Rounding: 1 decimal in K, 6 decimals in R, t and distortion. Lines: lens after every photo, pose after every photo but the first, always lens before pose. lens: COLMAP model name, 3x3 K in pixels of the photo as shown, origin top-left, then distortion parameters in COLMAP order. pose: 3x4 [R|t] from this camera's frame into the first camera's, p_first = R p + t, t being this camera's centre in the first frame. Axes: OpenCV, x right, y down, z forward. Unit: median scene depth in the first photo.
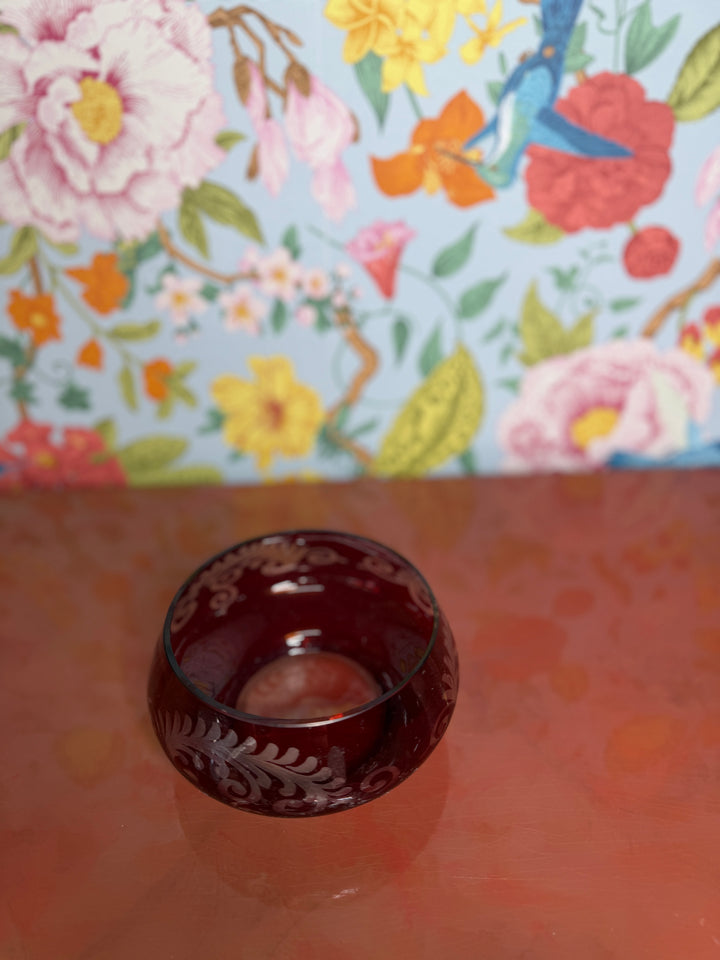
lens RADIAL K [[693.8, 0, 367.1], [0, 693.8, 479.9], [0, 0, 1]] dist [0.043503, -0.085067]
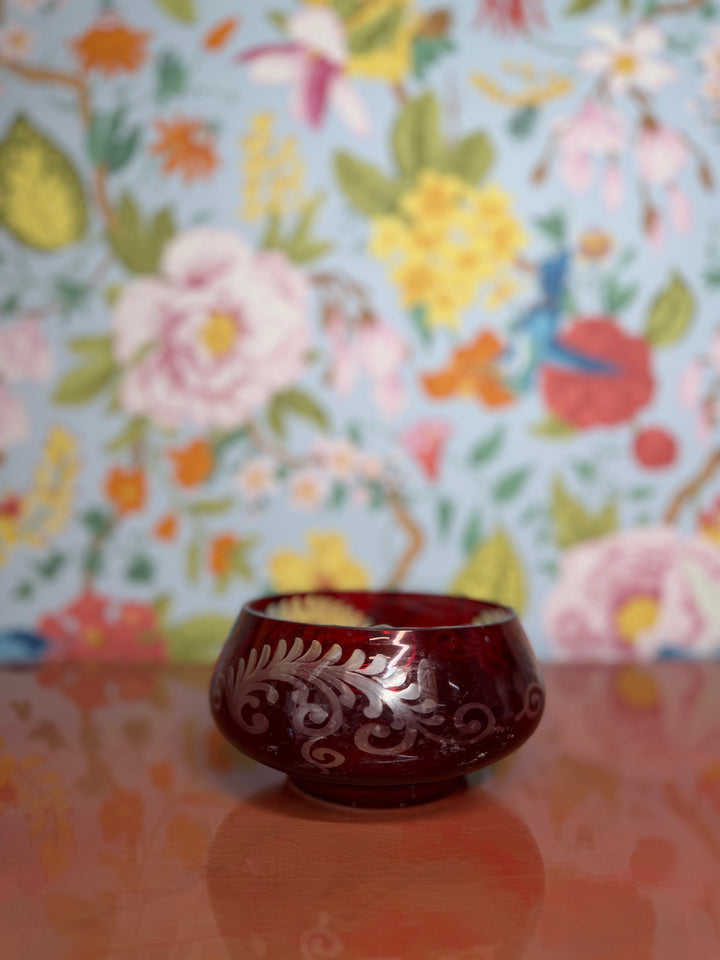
lens RADIAL K [[697.4, 0, 360.0], [0, 697.4, 480.0], [0, 0, 1]] dist [0.112422, -0.303677]
pose [[0.999662, 0.012317, -0.022900, -0.071952], [-0.023421, 0.809072, -0.587242, 0.468483], [0.011294, 0.587580, 0.809087, 0.059791]]
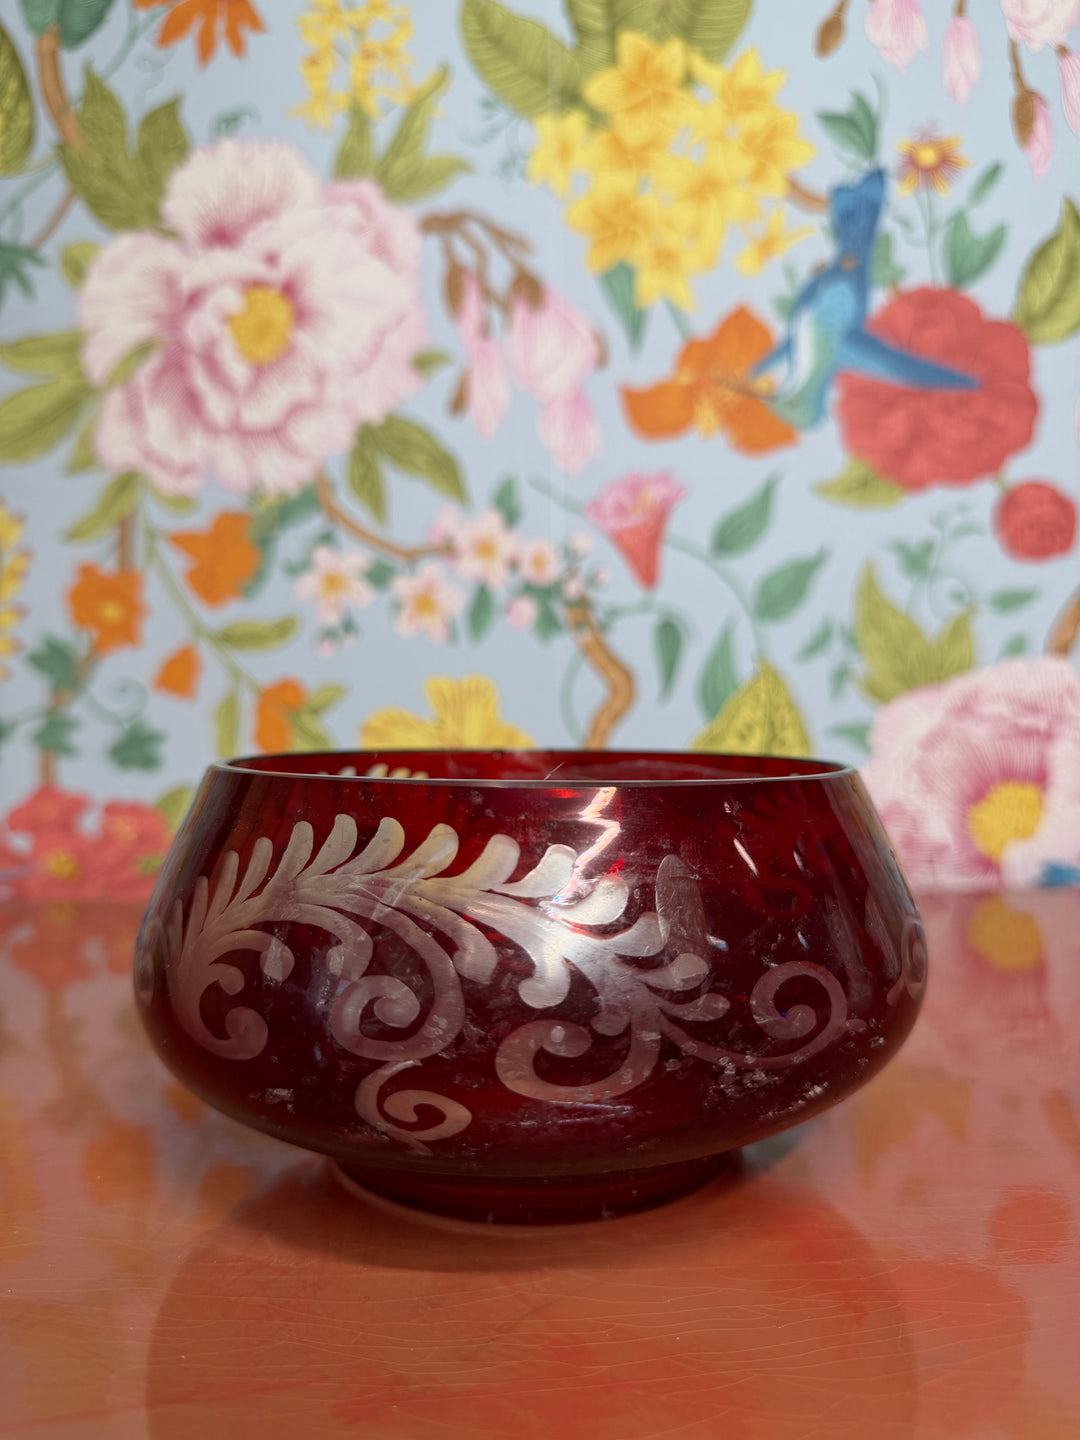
lens RADIAL K [[952.2, 0, 528.5], [0, 952.2, 721.2], [0, 0, 1]] dist [0.009880, -0.054223]
pose [[0.999753, -0.003000, -0.022016, -0.070651], [-0.009518, 0.837517, -0.546329, 0.371871], [0.020077, 0.546404, 0.837281, 0.353759]]
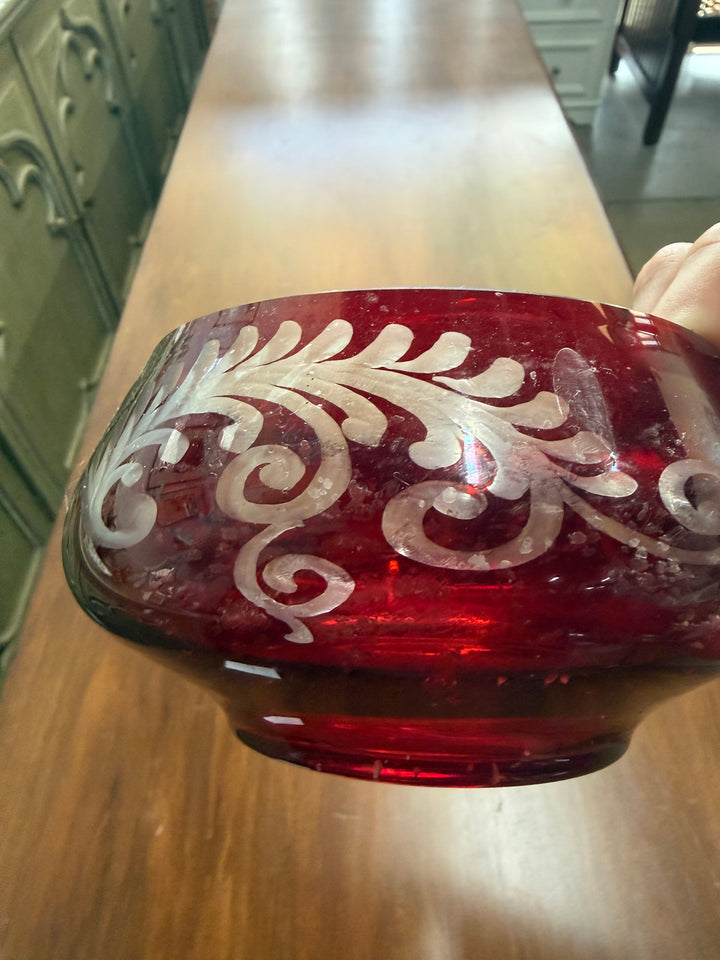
lens RADIAL K [[634.8, 0, 352.3], [0, 634.8, 480.8], [0, 0, 1]] dist [0.009880, -0.054223]
pose [[0.991172, 0.012044, -0.132031, -0.072005], [-0.099010, 0.729537, -0.676737, 0.413129], [0.088171, 0.683835, 0.724289, 0.509452]]
